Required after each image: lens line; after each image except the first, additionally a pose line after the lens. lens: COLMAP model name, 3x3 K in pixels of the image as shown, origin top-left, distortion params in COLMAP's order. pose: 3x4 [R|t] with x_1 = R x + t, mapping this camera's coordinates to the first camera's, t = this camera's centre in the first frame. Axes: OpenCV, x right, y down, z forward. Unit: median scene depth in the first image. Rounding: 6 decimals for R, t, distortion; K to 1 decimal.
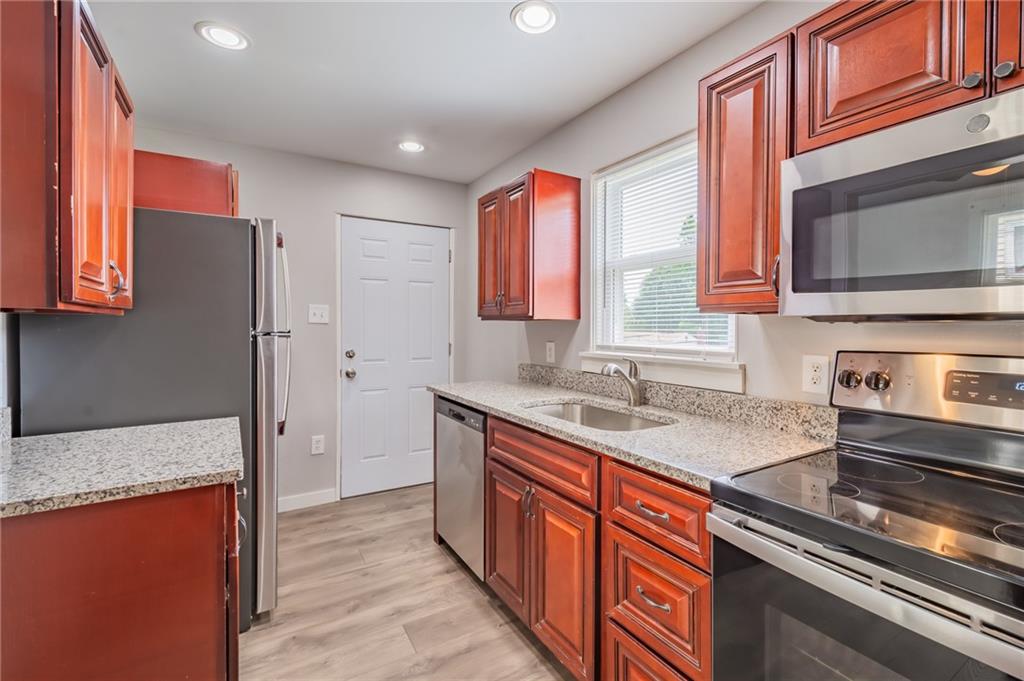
lens RADIAL K [[461.7, 0, 513.0], [0, 461.7, 325.9], [0, 0, 1]] dist [0.003991, 0.000222]
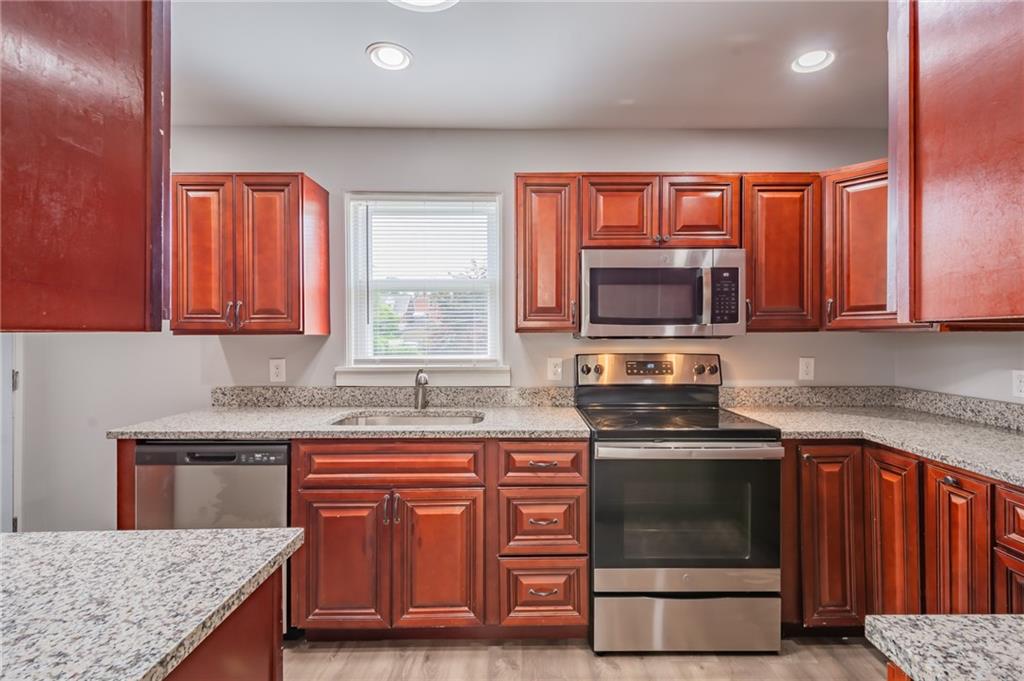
lens RADIAL K [[456.7, 0, 529.6], [0, 456.7, 340.7], [0, 0, 1]] dist [0.012206, 0.000233]
pose [[0.504902, -0.007746, 0.863142, -0.643392], [0.001101, 0.999965, 0.008330, -0.011507], [-0.863176, -0.003256, 0.504893, 0.176719]]
